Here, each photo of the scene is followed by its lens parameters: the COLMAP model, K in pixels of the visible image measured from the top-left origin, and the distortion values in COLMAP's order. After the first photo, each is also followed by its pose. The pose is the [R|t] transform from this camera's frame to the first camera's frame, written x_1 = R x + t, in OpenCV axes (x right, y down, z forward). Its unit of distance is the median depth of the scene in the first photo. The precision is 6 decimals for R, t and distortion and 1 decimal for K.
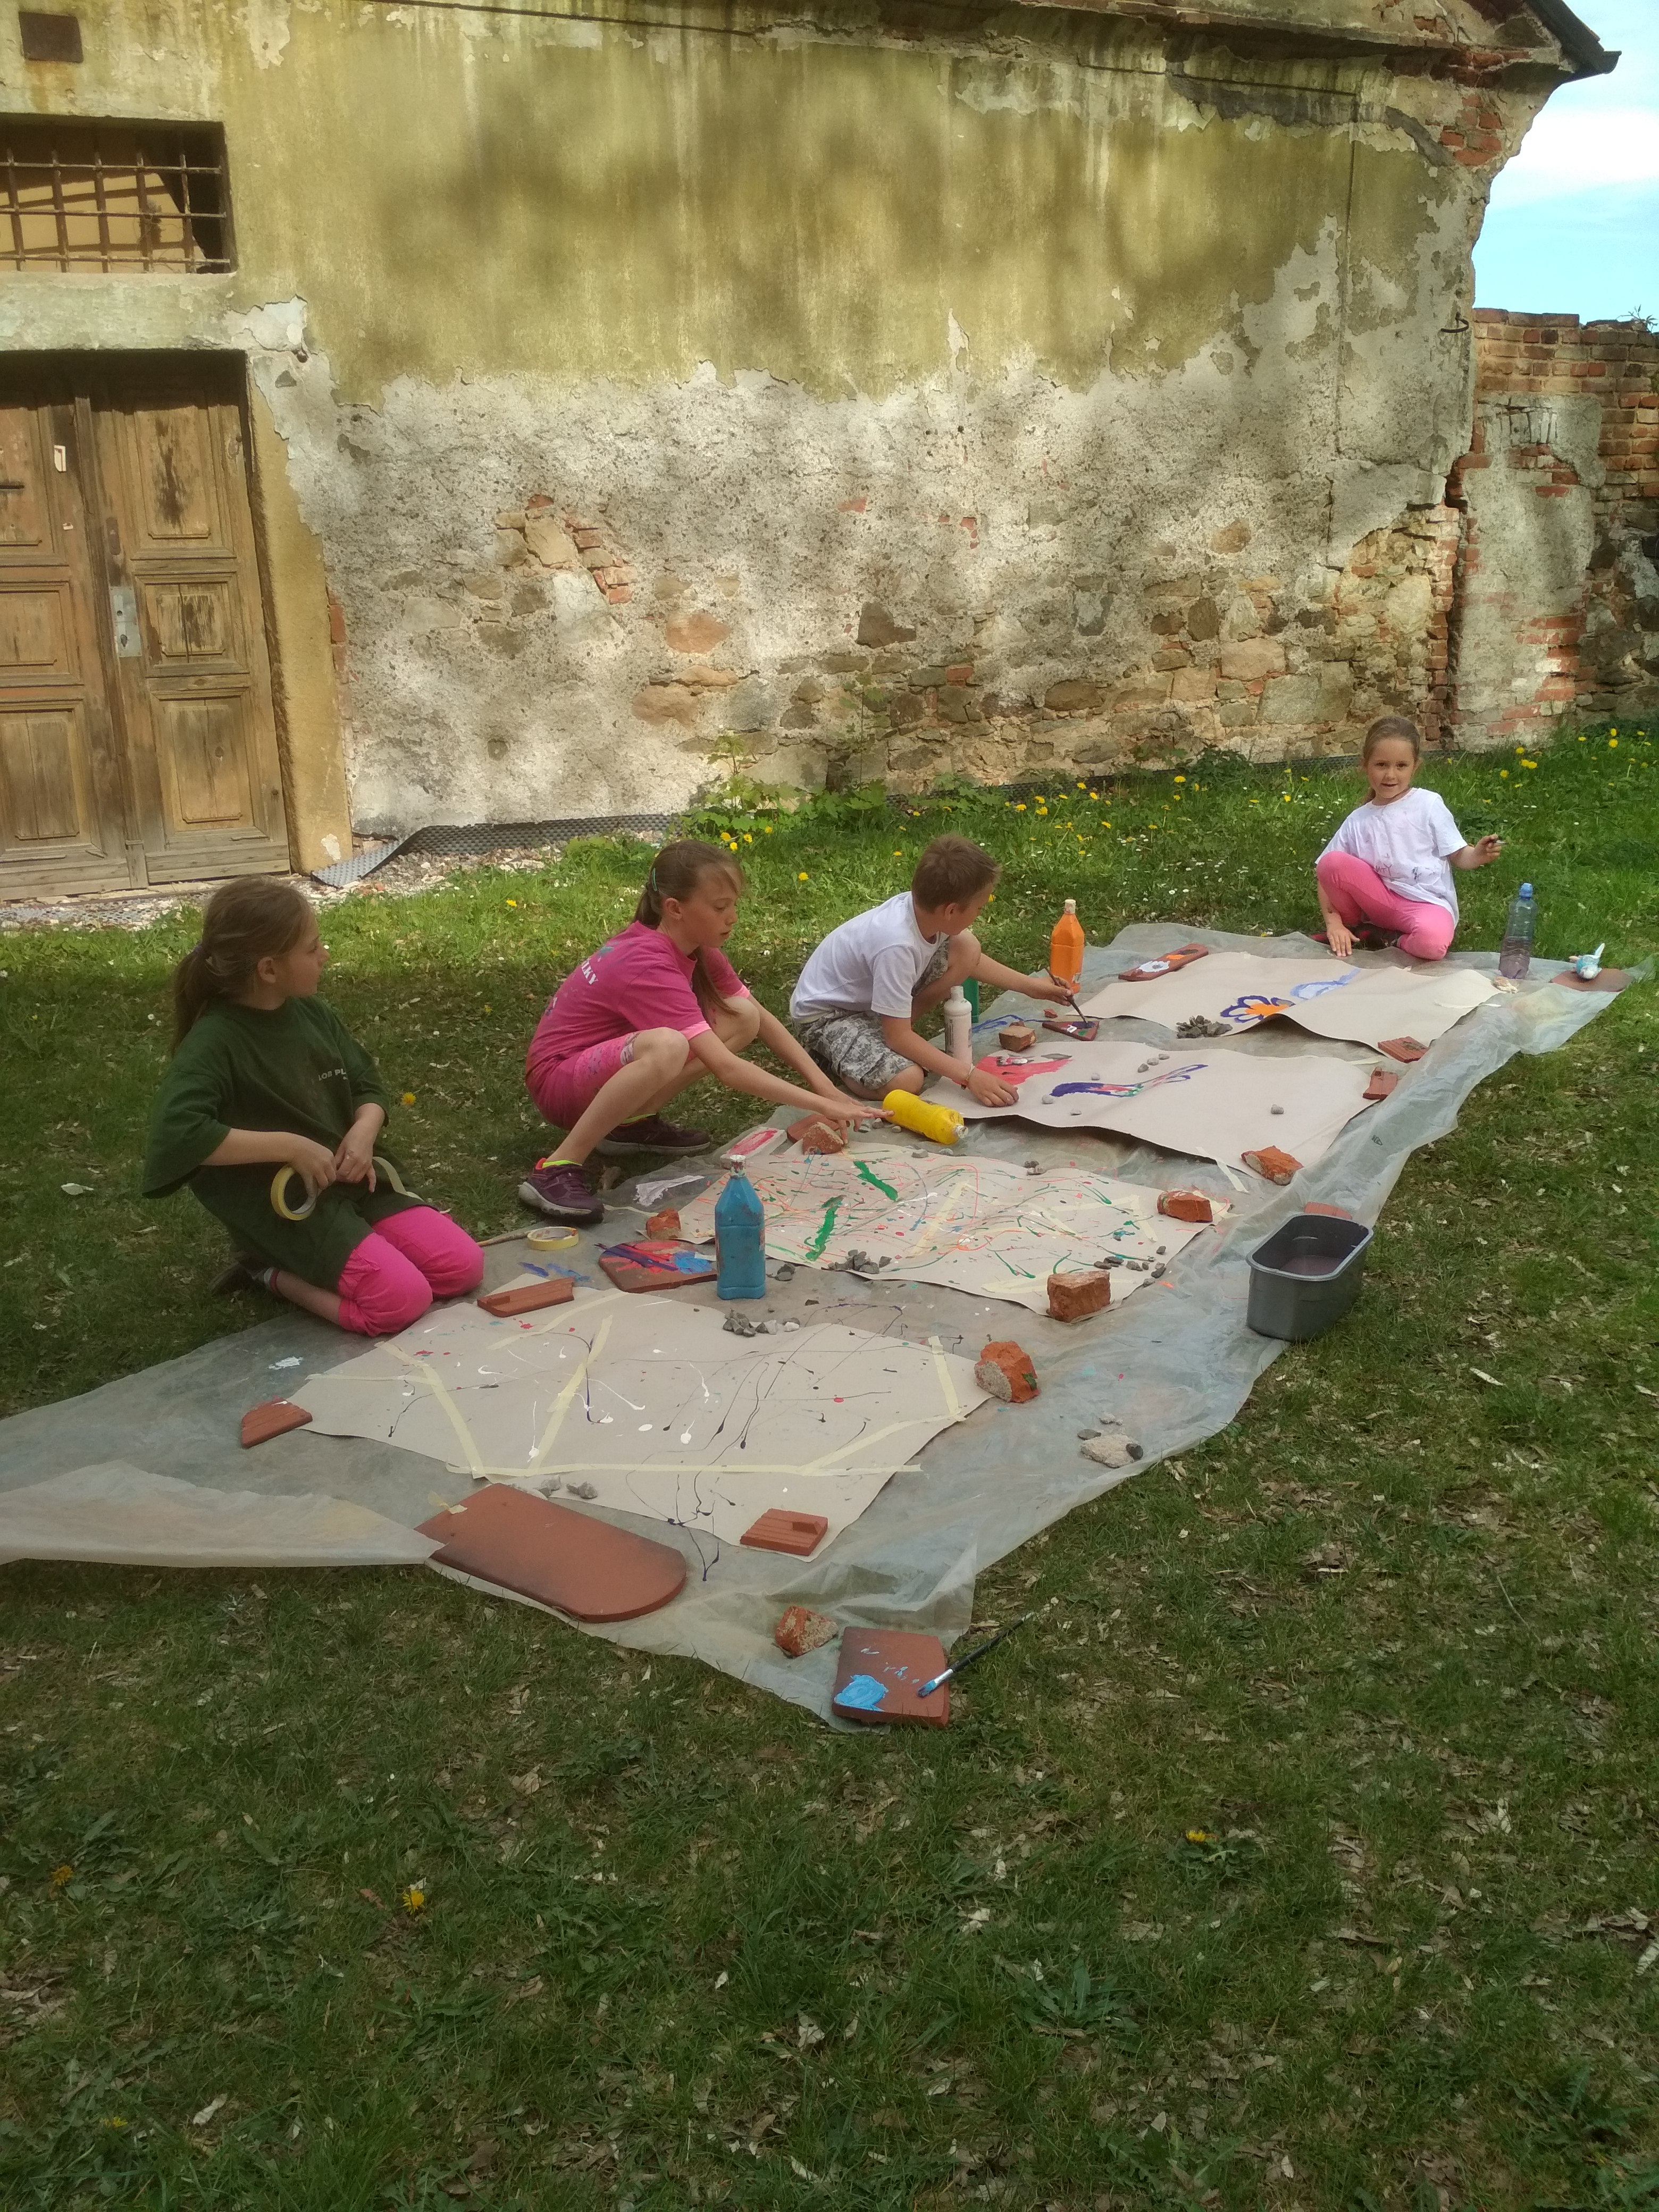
lens RADIAL K [[1947.3, 0, 804.0], [0, 1947.3, 1175.7], [0, 0, 1]] dist [0.088101, -0.173534]
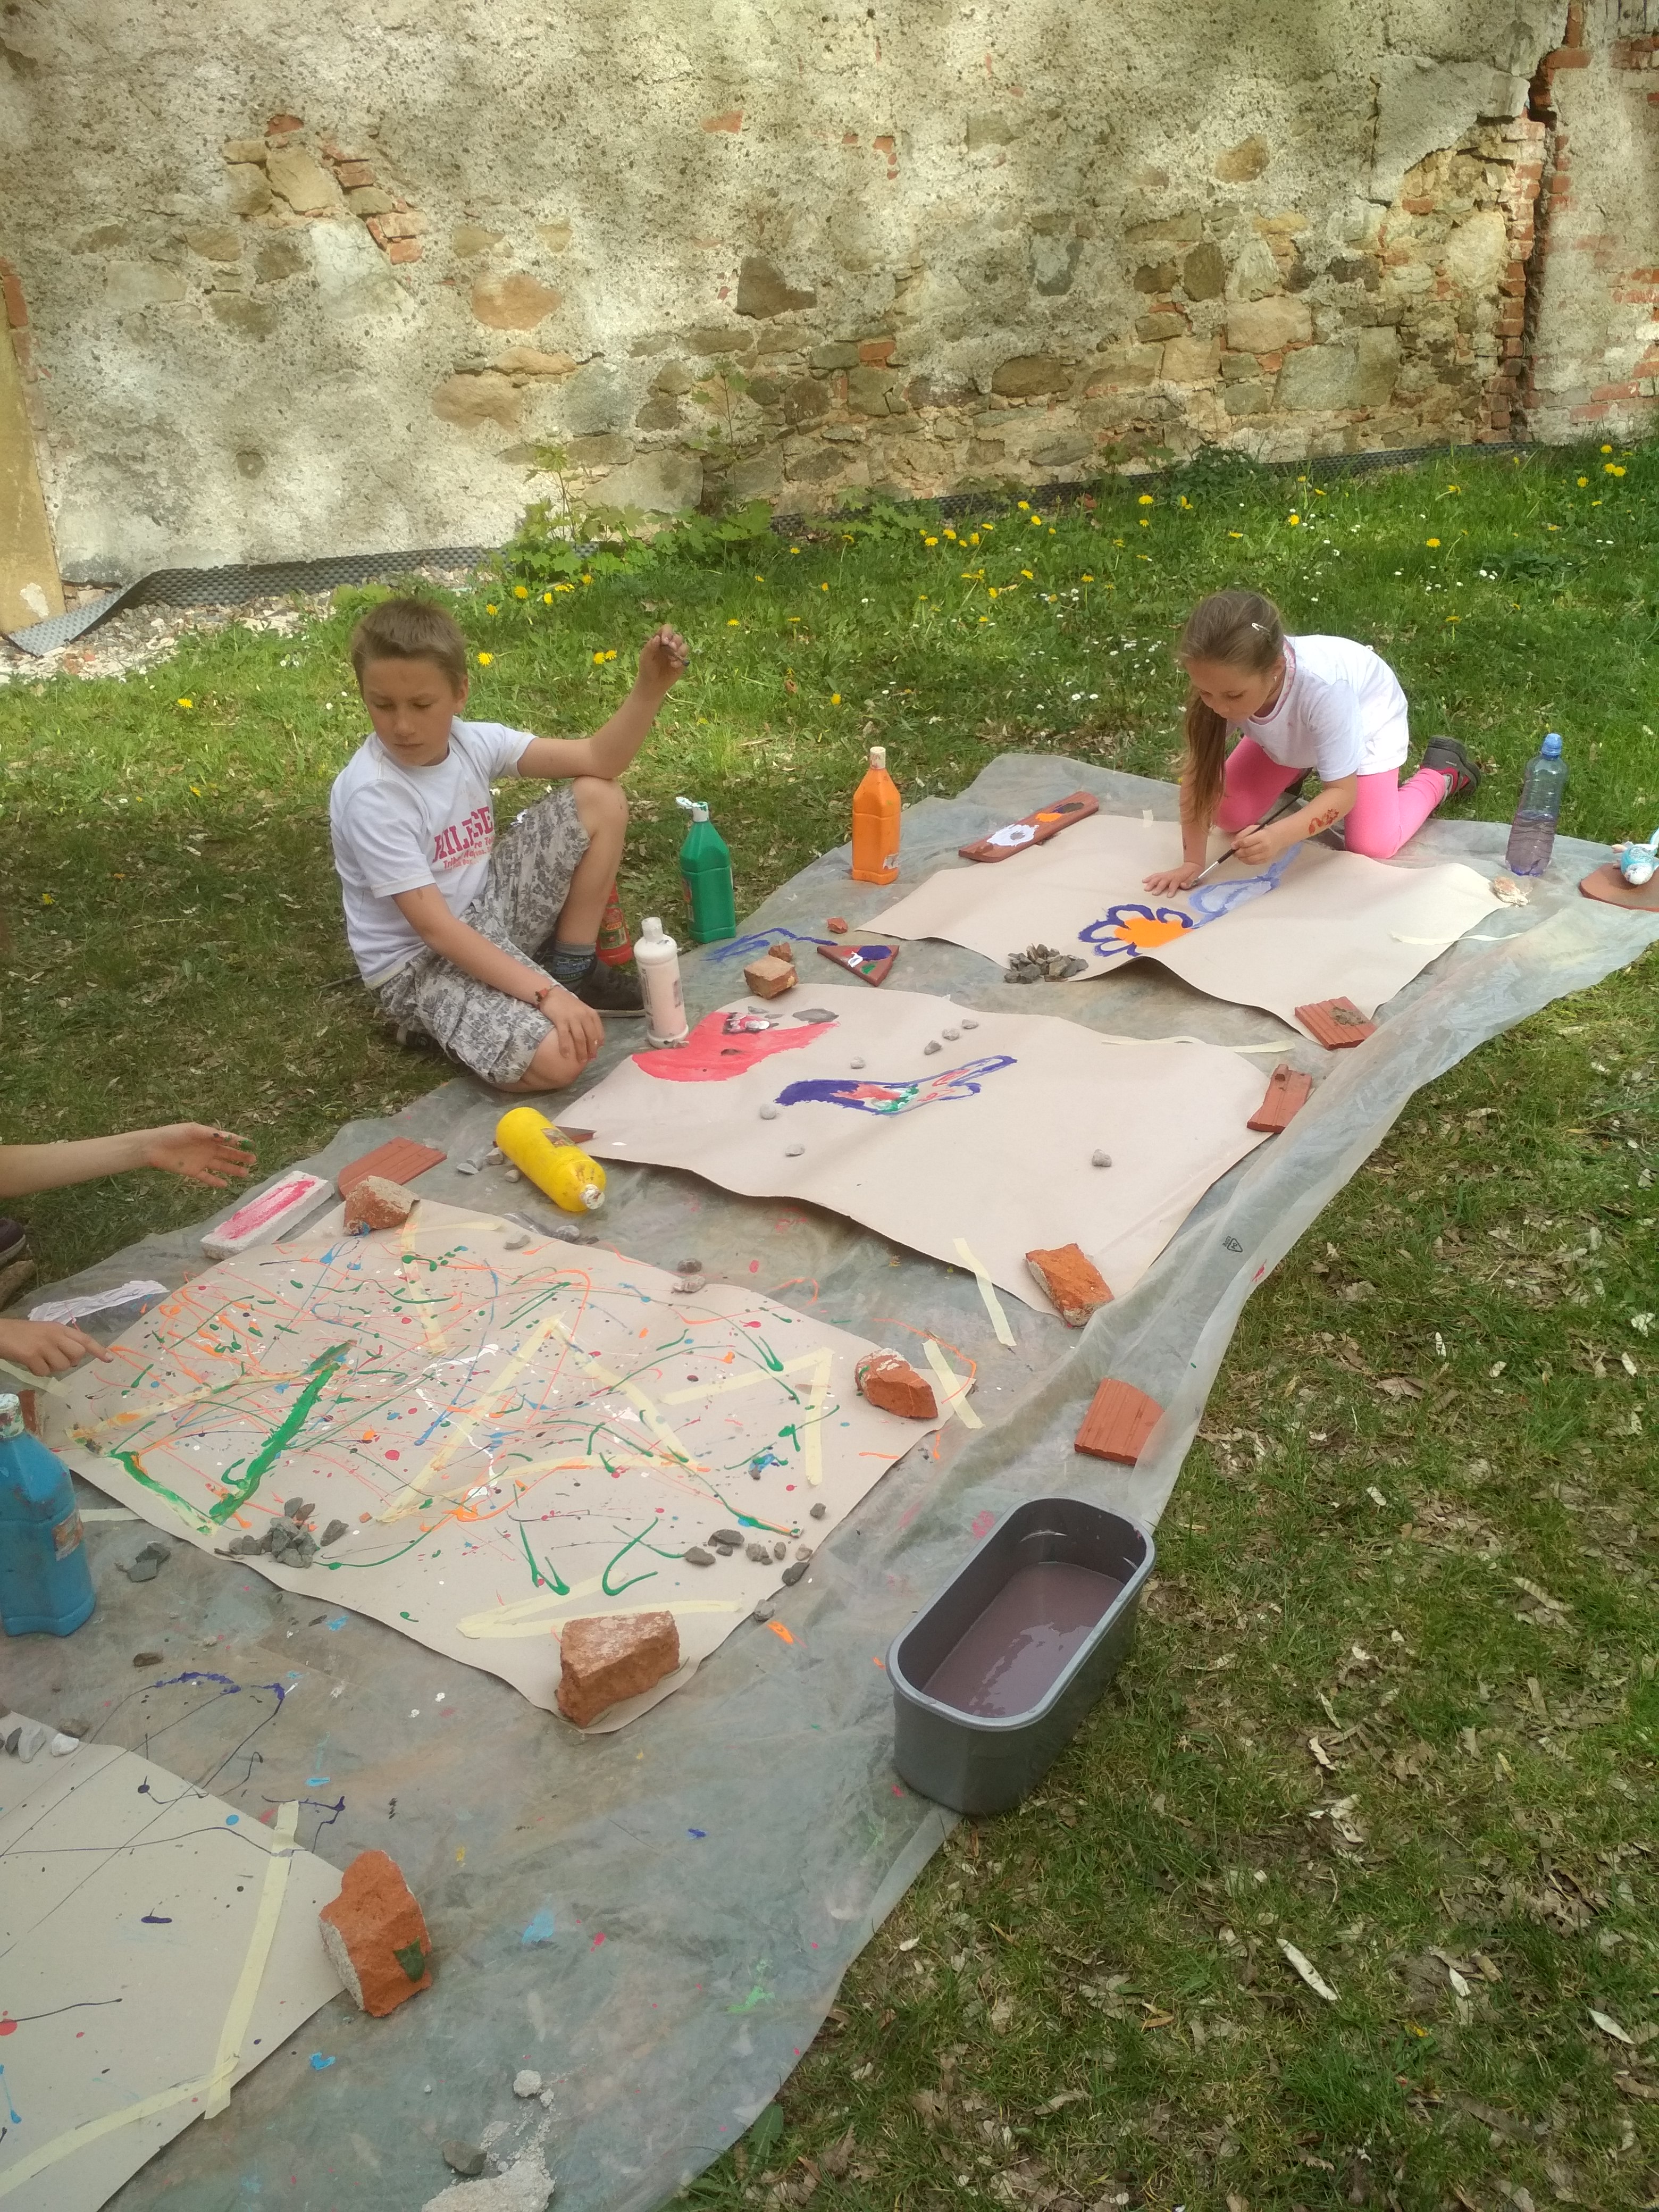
lens RADIAL K [[1947.3, 0, 784.5], [0, 1947.3, 1152.0], [0, 0, 1]] dist [0.088101, -0.173534]
pose [[0.998920, 0.011676, -0.044967, 0.093431], [-0.004498, 0.987661, 0.156541, -0.074741], [0.046240, -0.156169, 0.986647, 0.208671]]
